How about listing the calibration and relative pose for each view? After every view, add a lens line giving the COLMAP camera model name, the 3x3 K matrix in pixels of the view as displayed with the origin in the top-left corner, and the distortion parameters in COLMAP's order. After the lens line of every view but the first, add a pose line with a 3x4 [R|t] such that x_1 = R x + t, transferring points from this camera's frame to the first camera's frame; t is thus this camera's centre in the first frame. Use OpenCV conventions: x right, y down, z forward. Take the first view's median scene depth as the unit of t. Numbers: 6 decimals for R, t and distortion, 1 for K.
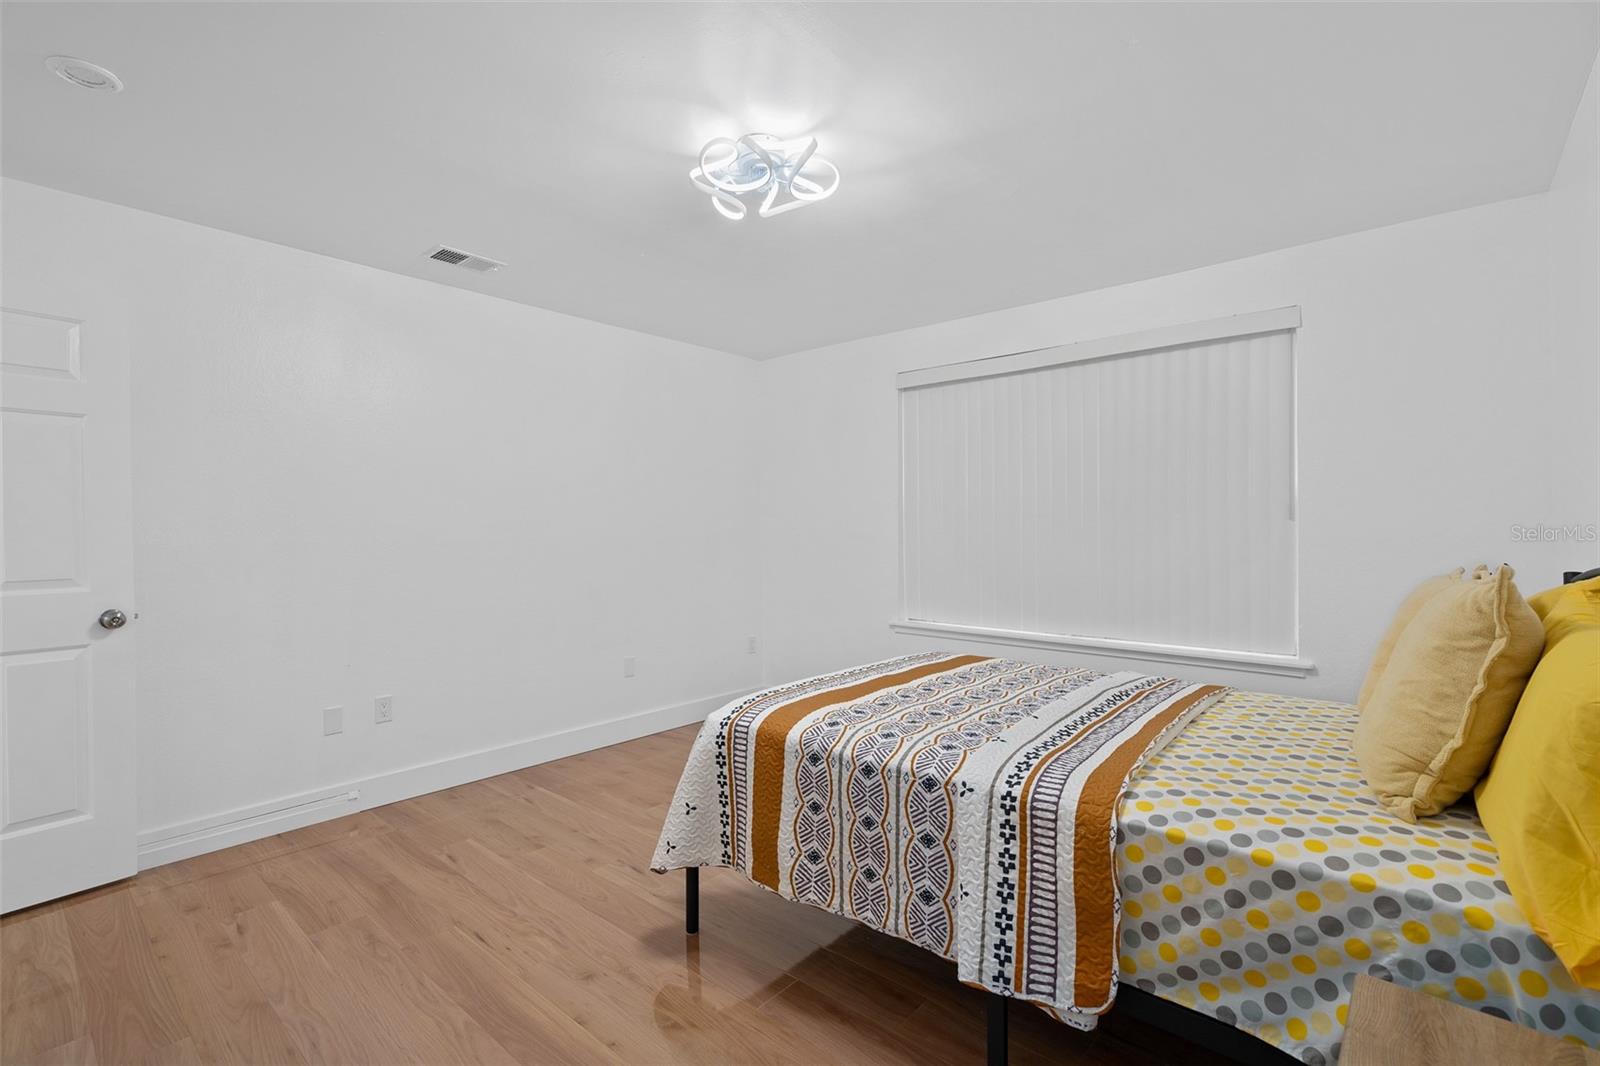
lens RADIAL K [[722.2, 0, 792.6], [0, 722.2, 527.6], [0, 0, 1]] dist [-0.001113, 0.000439]
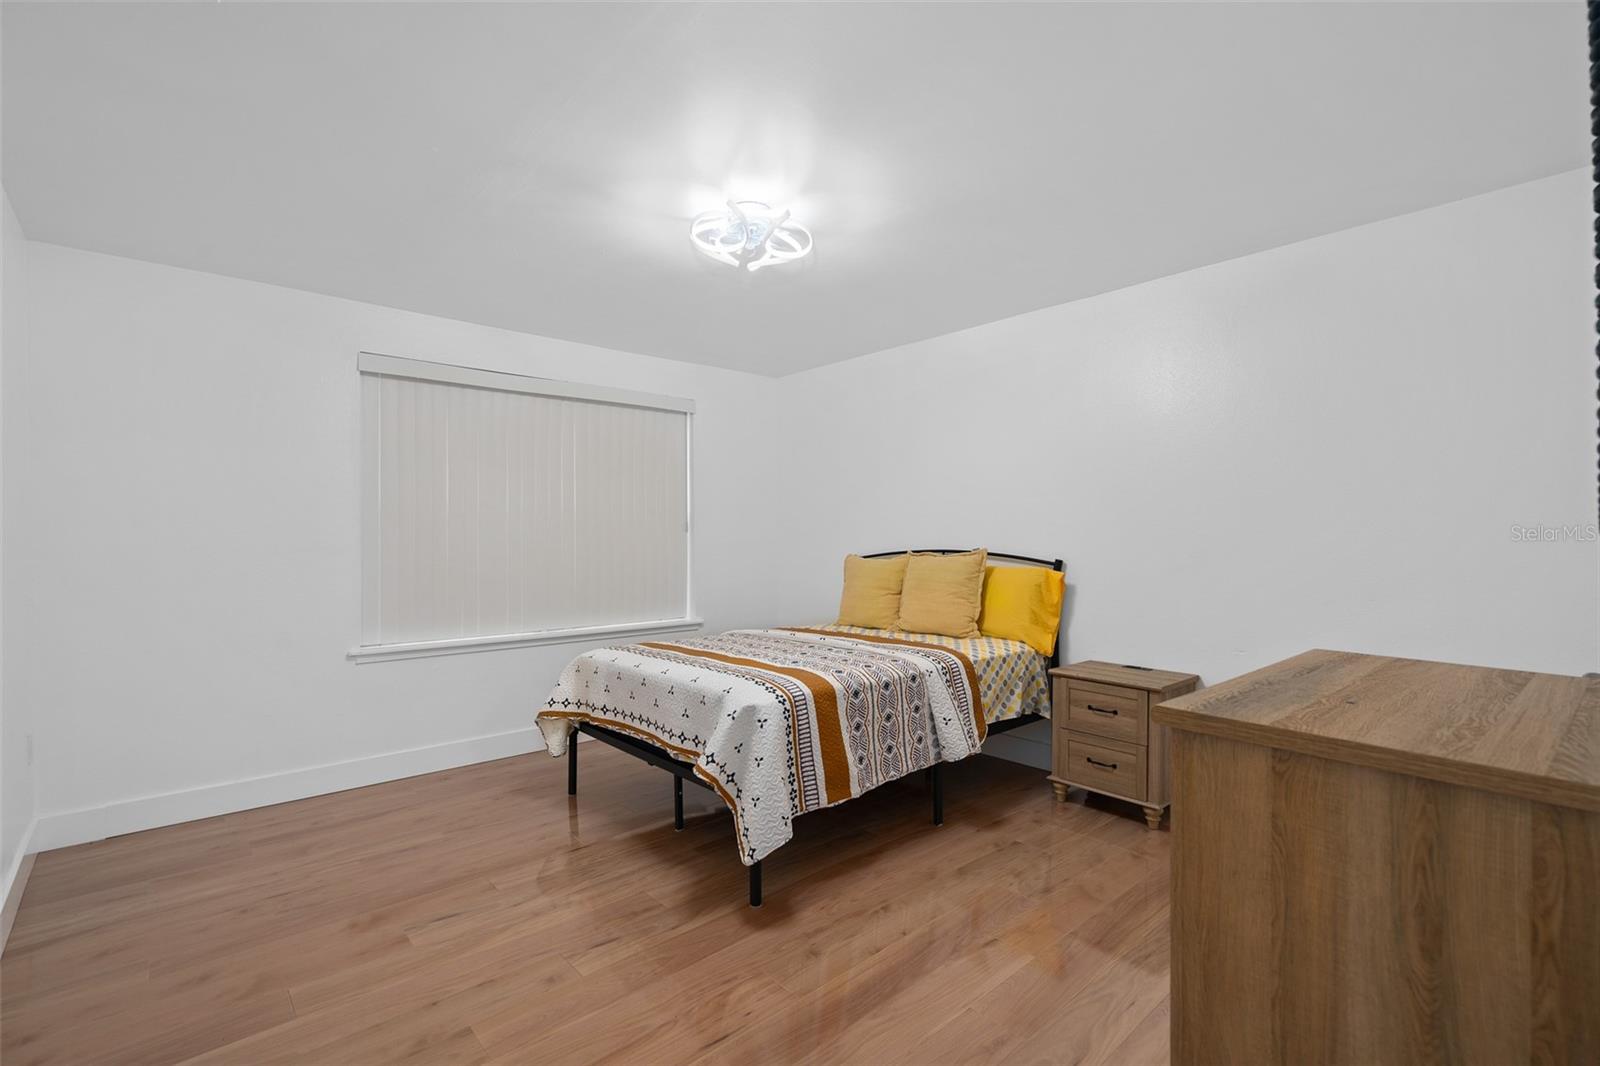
lens RADIAL K [[722.2, 0, 792.6], [0, 722.2, 527.6], [0, 0, 1]] dist [-0.001113, 0.000439]
pose [[0.121039, 0.017201, 0.992499, -1.587588], [0.001320, 0.999846, -0.017489, 0.011855], [-0.992647, 0.003427, 0.120997, 1.051847]]
